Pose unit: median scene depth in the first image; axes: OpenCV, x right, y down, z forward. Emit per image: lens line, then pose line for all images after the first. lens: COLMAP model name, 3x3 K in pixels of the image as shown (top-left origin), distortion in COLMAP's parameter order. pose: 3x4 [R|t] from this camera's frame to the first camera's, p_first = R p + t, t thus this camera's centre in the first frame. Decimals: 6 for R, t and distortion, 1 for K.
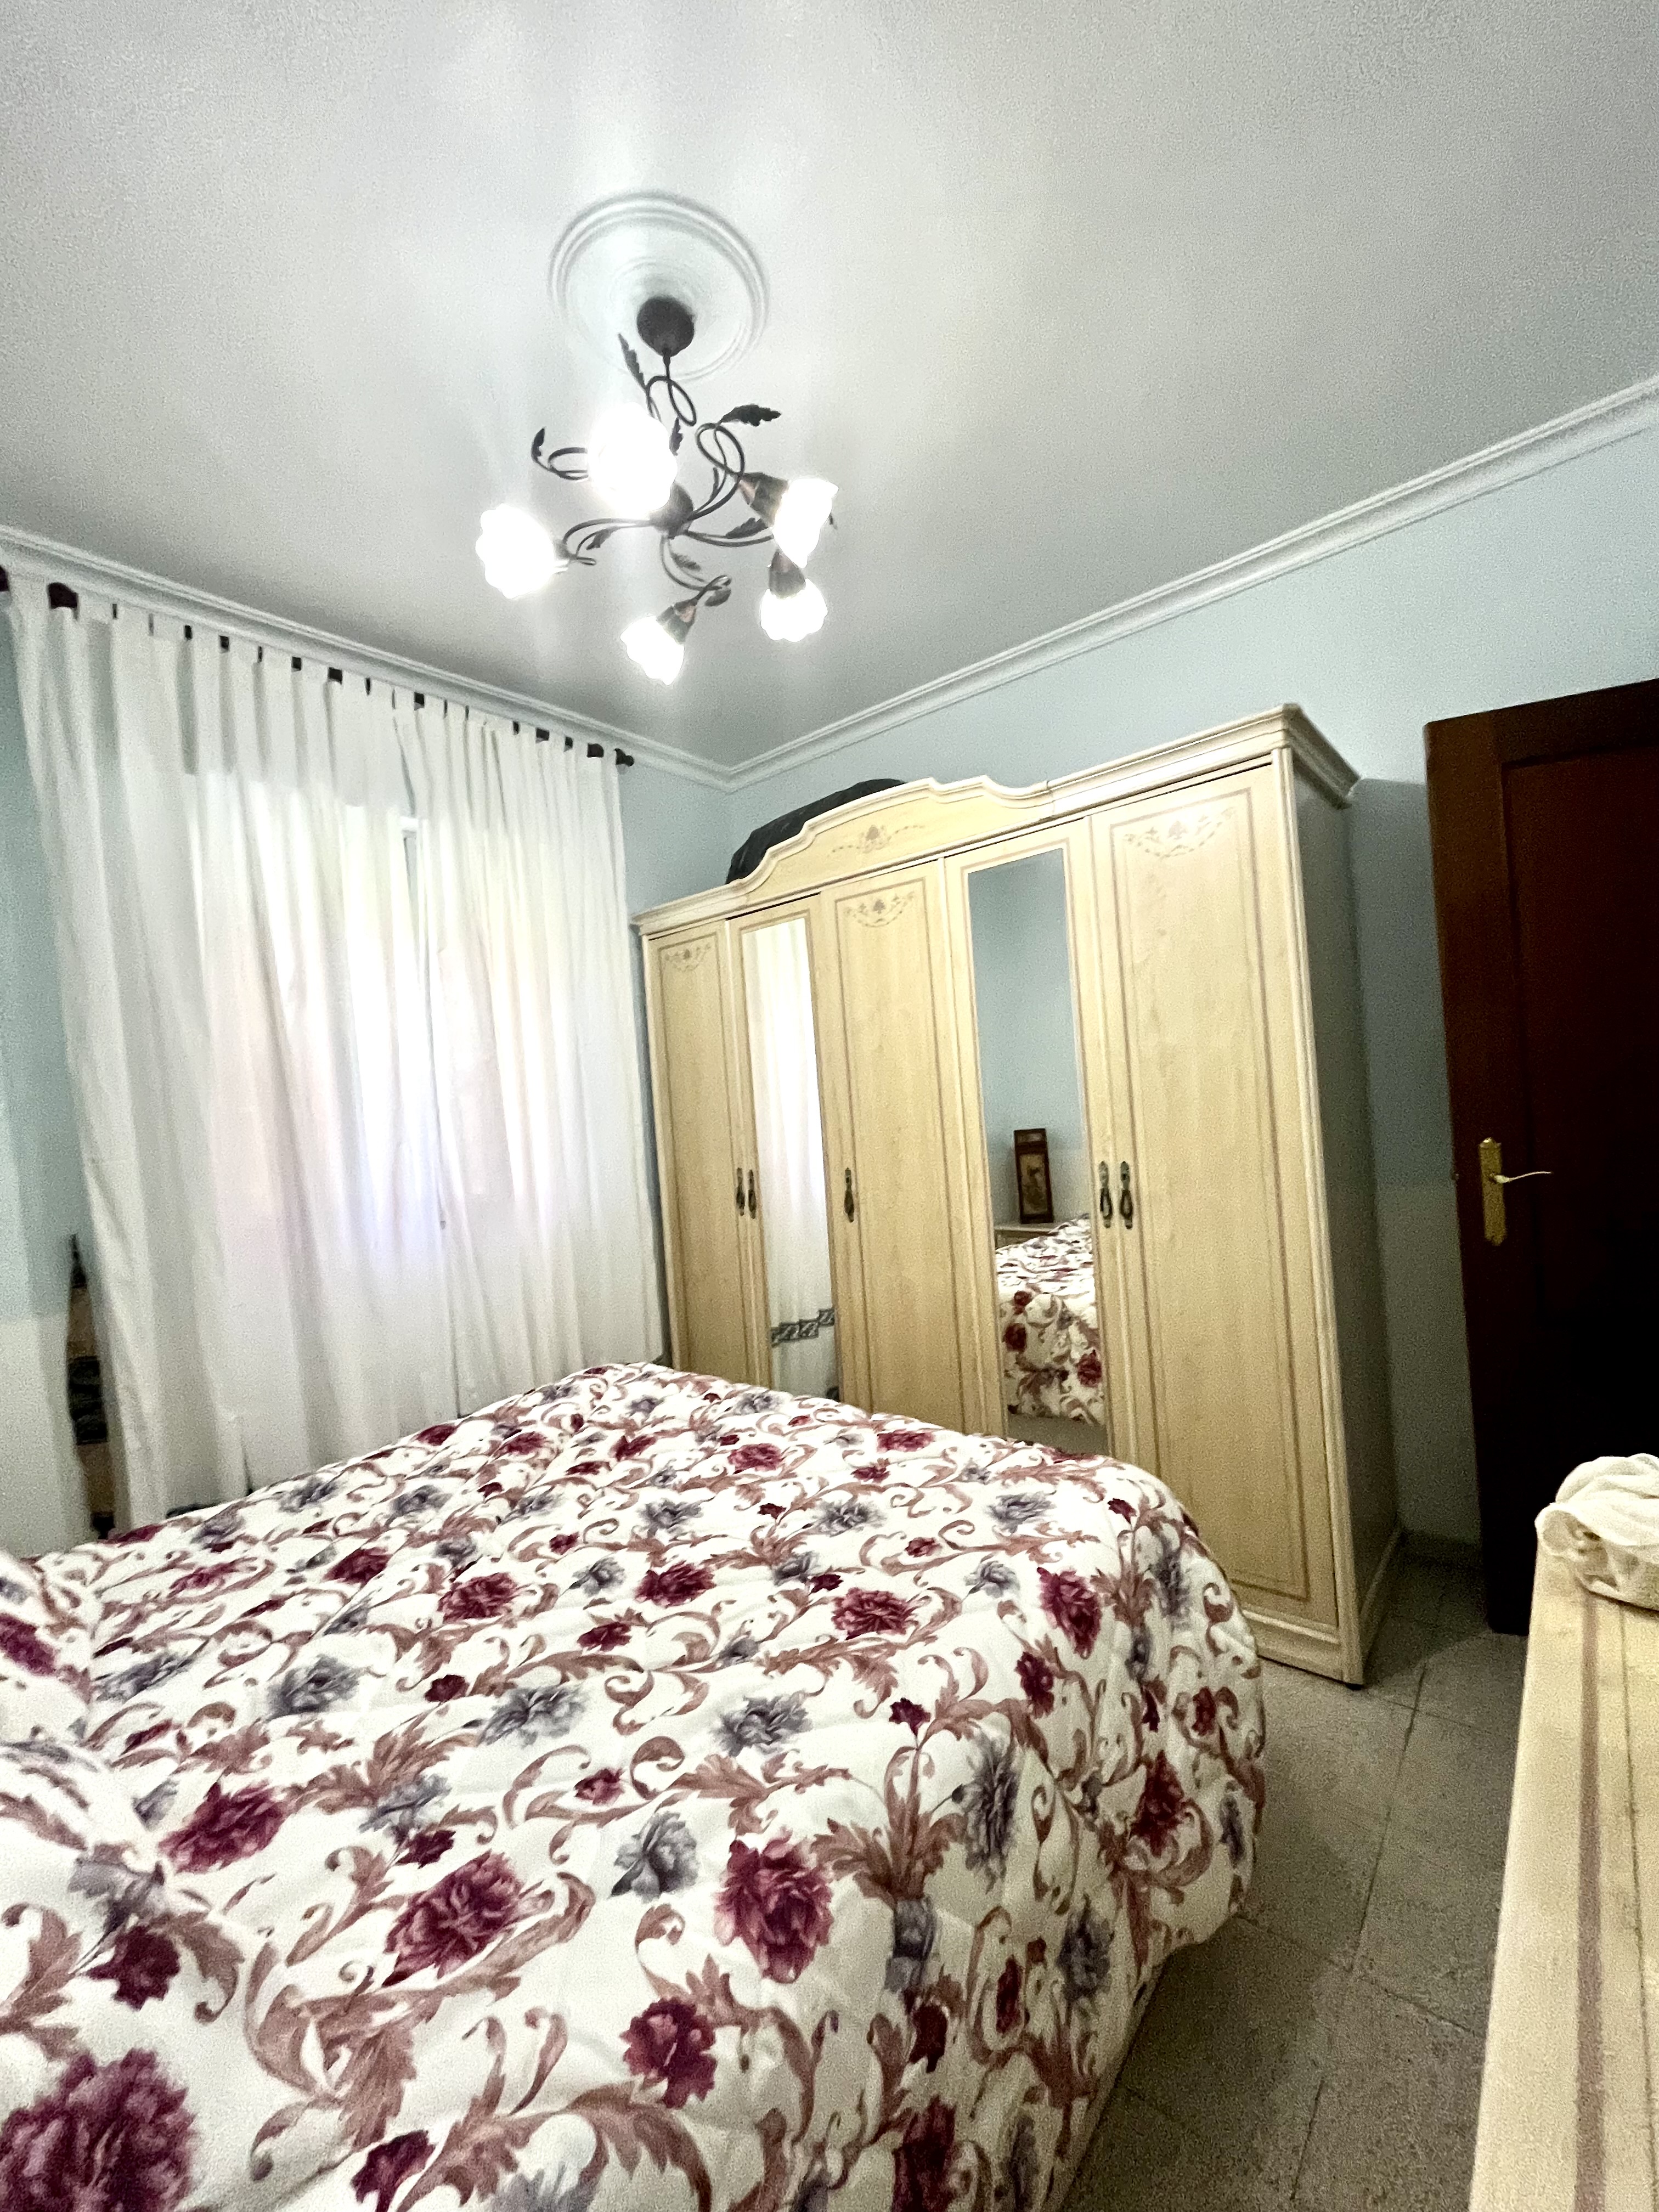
lens RADIAL K [[889.2, 0, 825.5], [0, 889.2, 1113.4], [0, 0, 1]] dist [-0.001870, 0.000452]
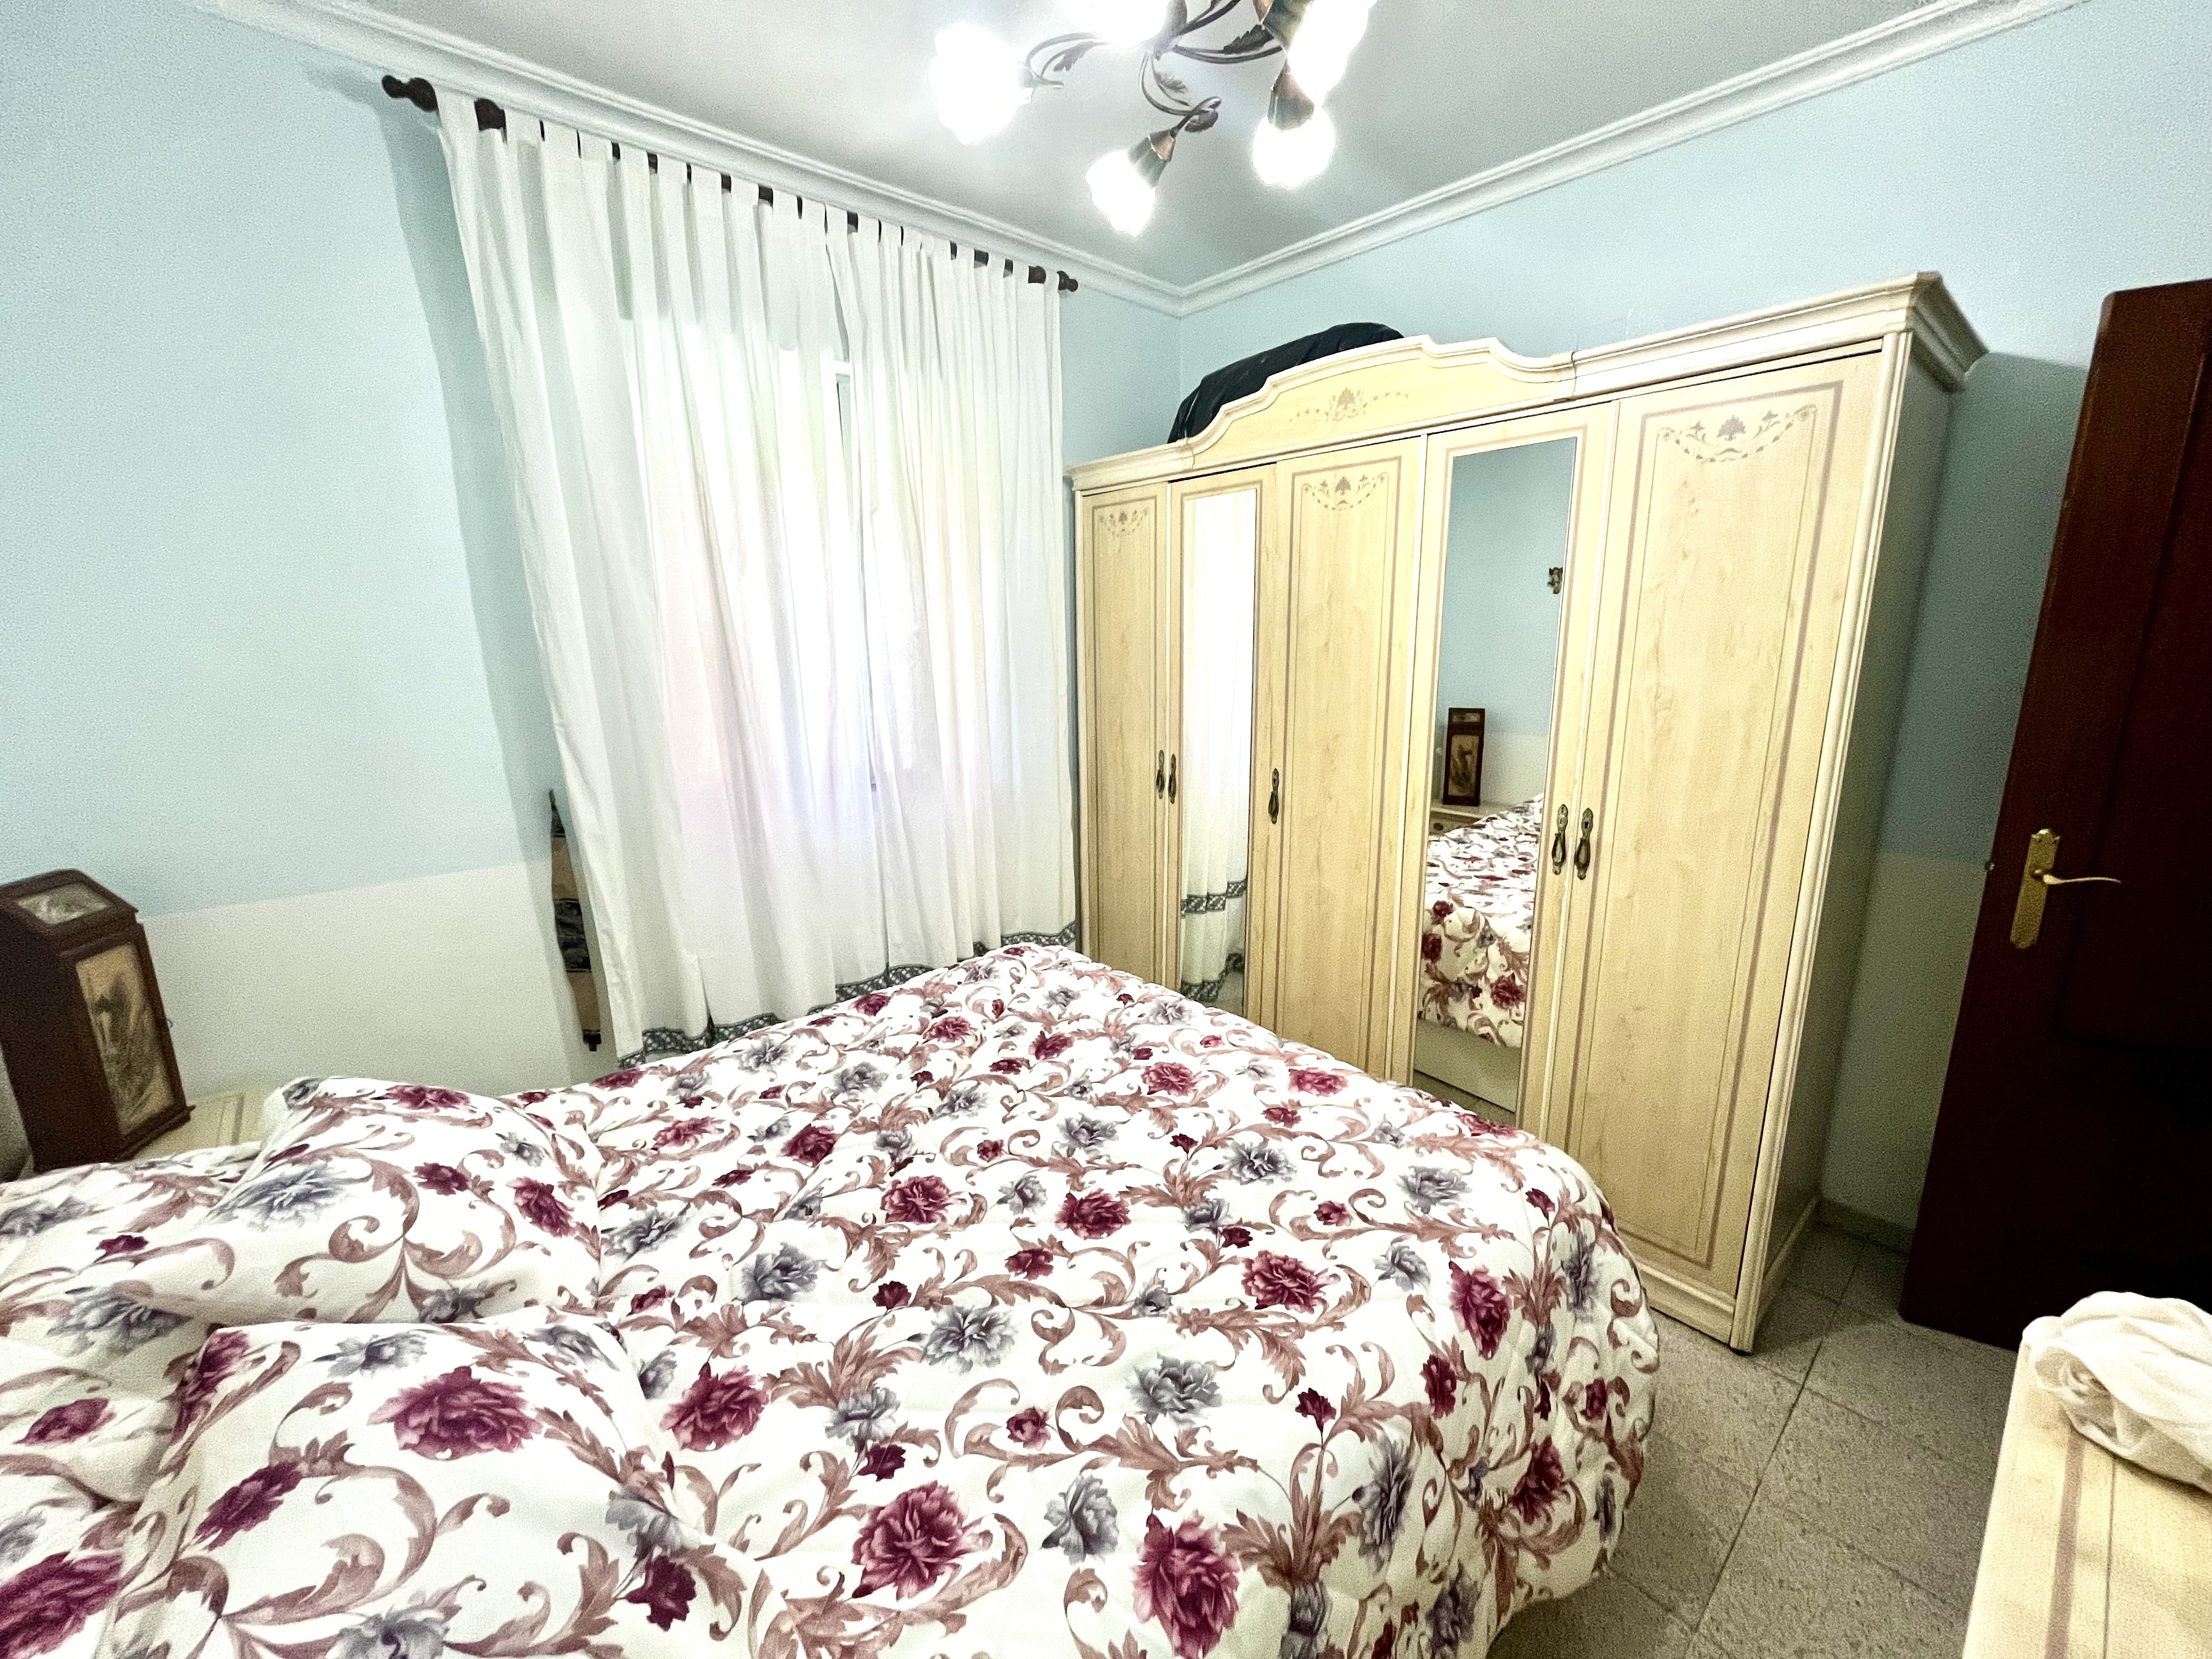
lens RADIAL K [[889.2, 0, 1108.9], [0, 889.2, 827.9], [0, 0, 1]] dist [-0.001870, 0.000452]
pose [[0.987938, 0.091305, -0.125070, -0.053205], [-0.062510, 0.974092, 0.217342, -0.139307], [0.141674, -0.206902, 0.968050, 0.058674]]
